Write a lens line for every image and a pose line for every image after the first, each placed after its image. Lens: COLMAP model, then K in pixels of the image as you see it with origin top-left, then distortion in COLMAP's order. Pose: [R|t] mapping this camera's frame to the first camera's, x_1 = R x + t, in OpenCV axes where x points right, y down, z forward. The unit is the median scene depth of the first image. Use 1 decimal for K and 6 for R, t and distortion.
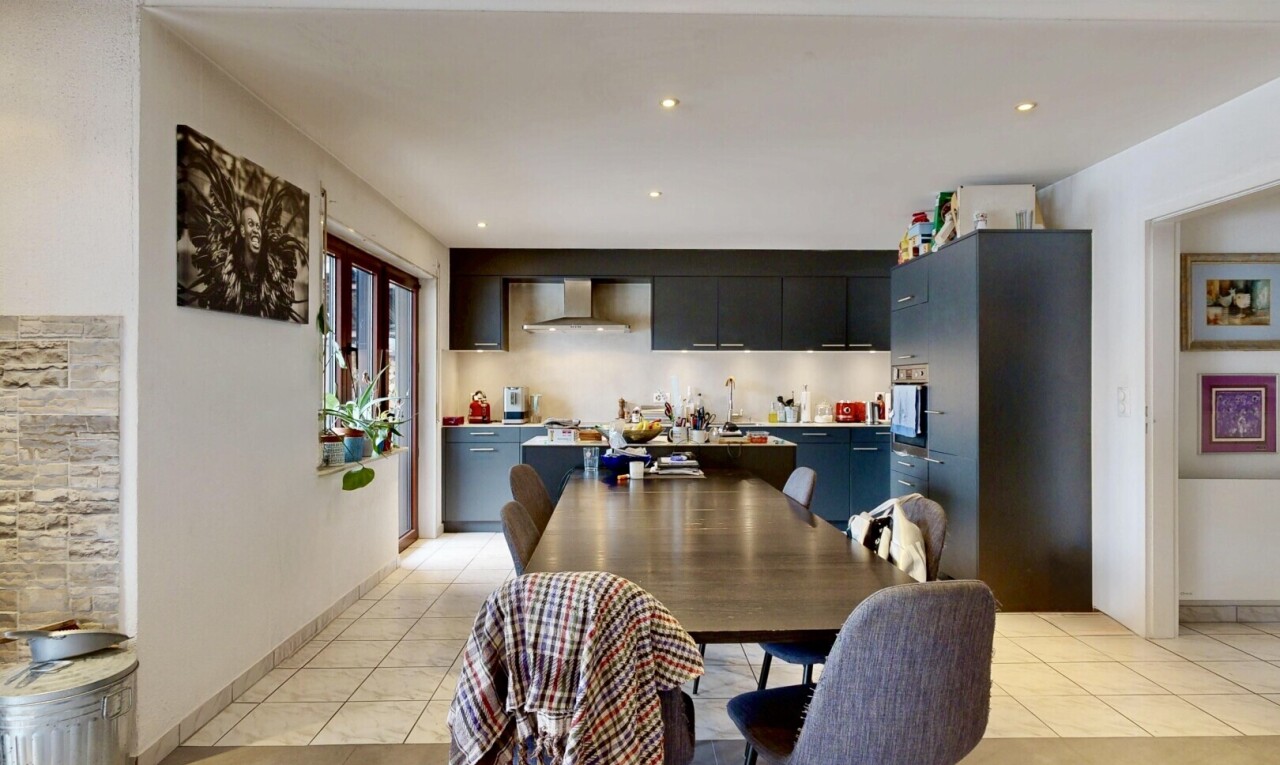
lens RADIAL K [[692.2, 0, 640.0], [0, 692.2, 382.5], [0, 0, 1]] dist [0.000086, -0.000690]
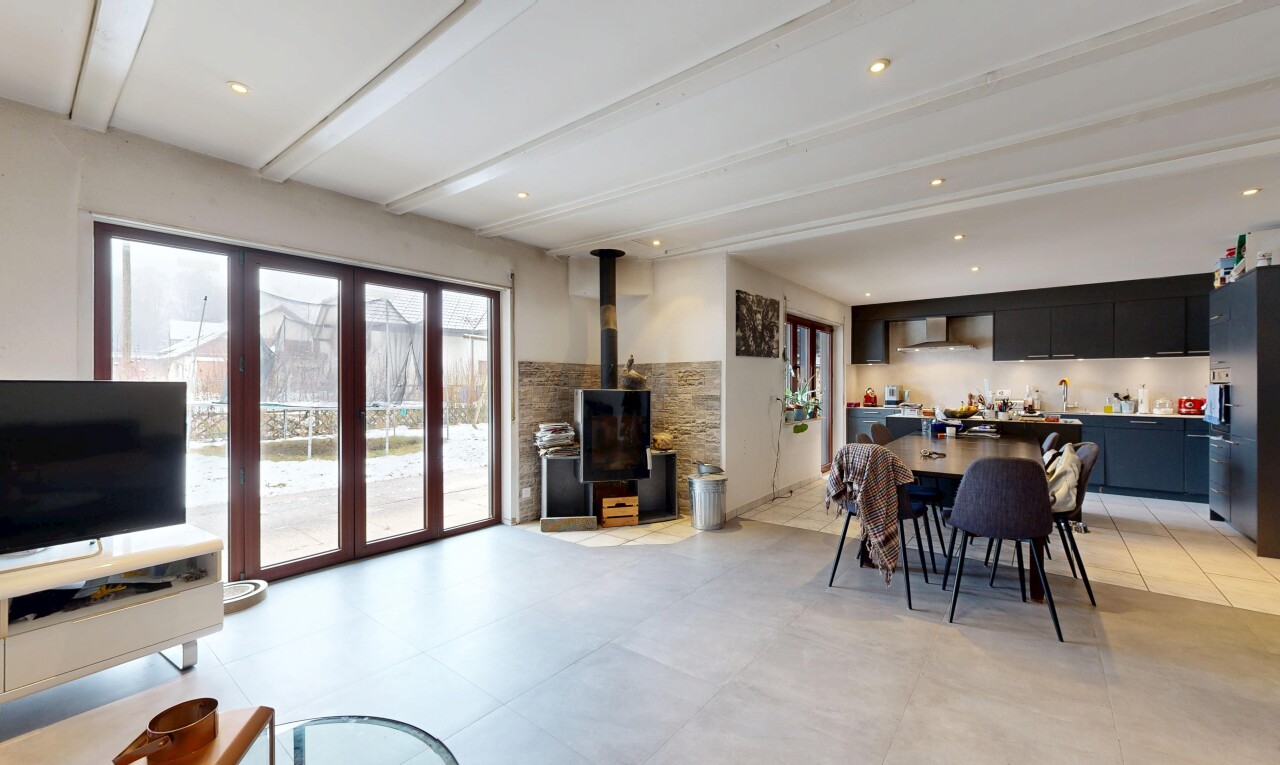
lens RADIAL K [[484.5, 0, 640.0], [0, 484.5, 382.5], [0, 0, 1]] dist [-0.000684, -0.000085]
pose [[0.759740, -0.002612, -0.650221, 0.178199], [0.002561, 0.999996, -0.001024, -0.001950], [0.650221, -0.000887, 0.759744, -0.432170]]
